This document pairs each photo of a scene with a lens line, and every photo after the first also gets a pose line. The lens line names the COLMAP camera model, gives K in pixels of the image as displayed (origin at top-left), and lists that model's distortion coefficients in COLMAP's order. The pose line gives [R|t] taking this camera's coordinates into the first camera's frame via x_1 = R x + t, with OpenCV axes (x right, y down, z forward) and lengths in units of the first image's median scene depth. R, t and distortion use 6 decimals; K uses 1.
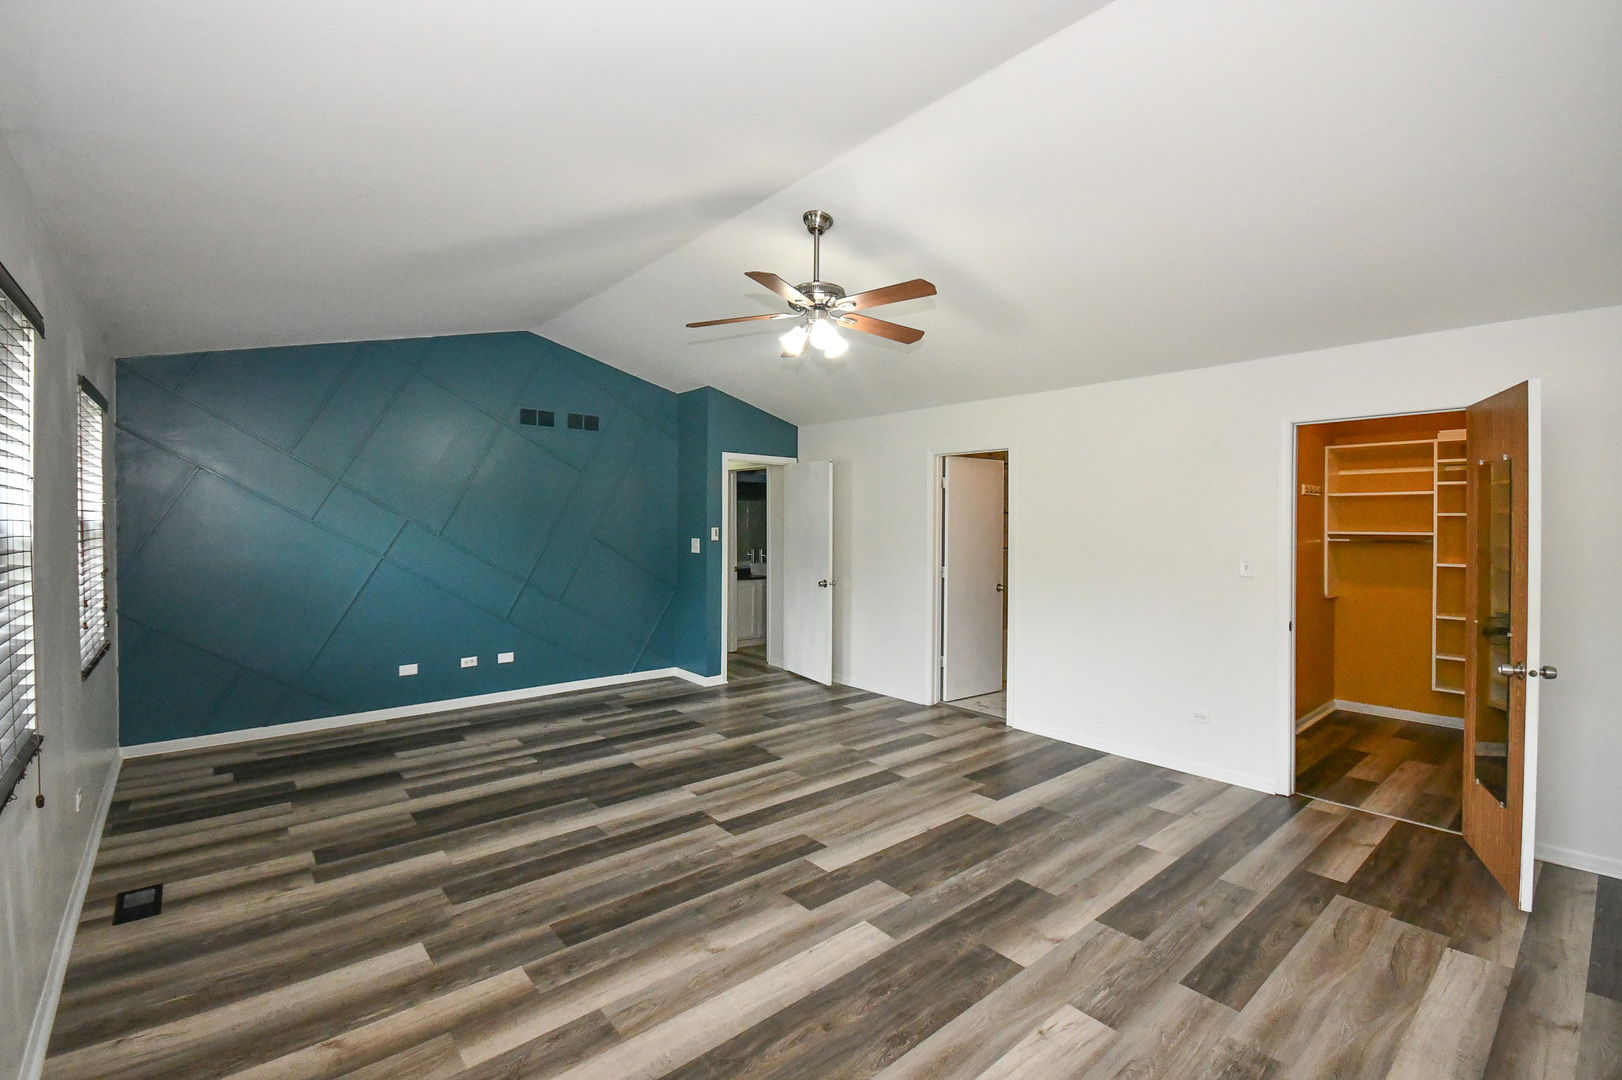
lens RADIAL K [[709.4, 0, 808.7], [0, 709.4, 525.8], [0, 0, 1]] dist [-0.010852, -0.000698]
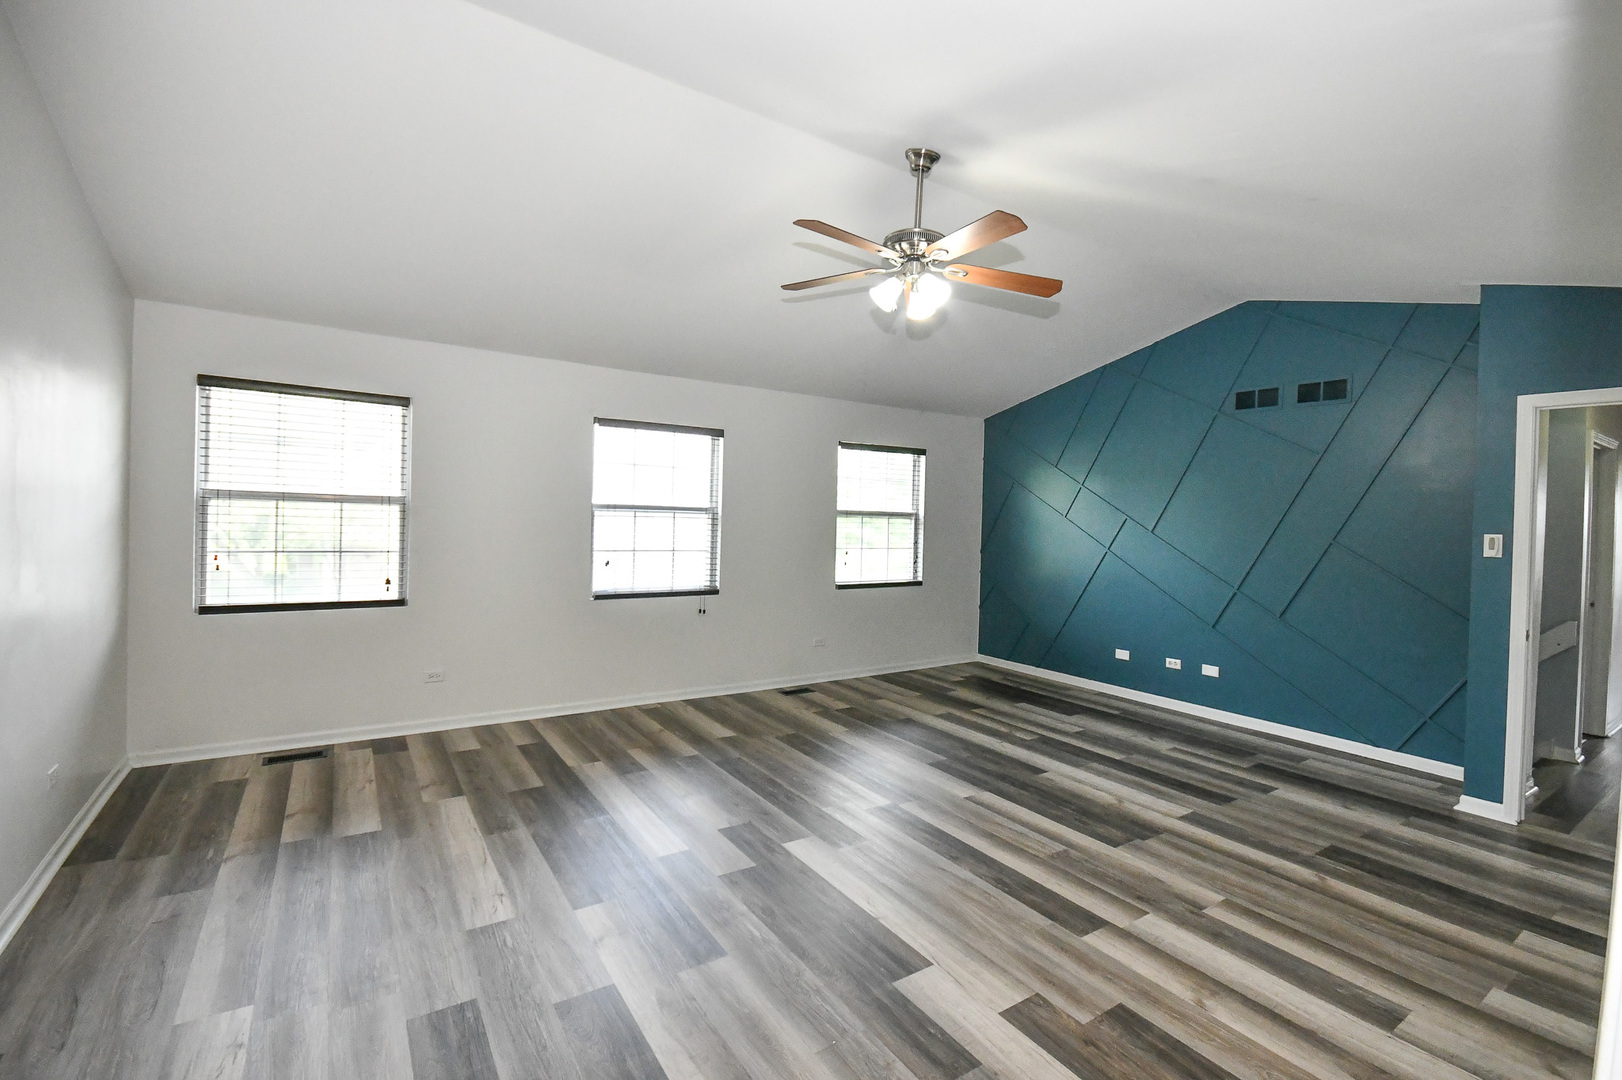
lens RADIAL K [[709.4, 0, 810.6], [0, 709.4, 529.3], [0, 0, 1]] dist [-0.010852, -0.000698]
pose [[-0.126712, 0.009223, -0.991897, 0.829833], [-0.032565, 0.999379, 0.013453, 0.014659], [0.991405, 0.034006, -0.126333, 0.926383]]
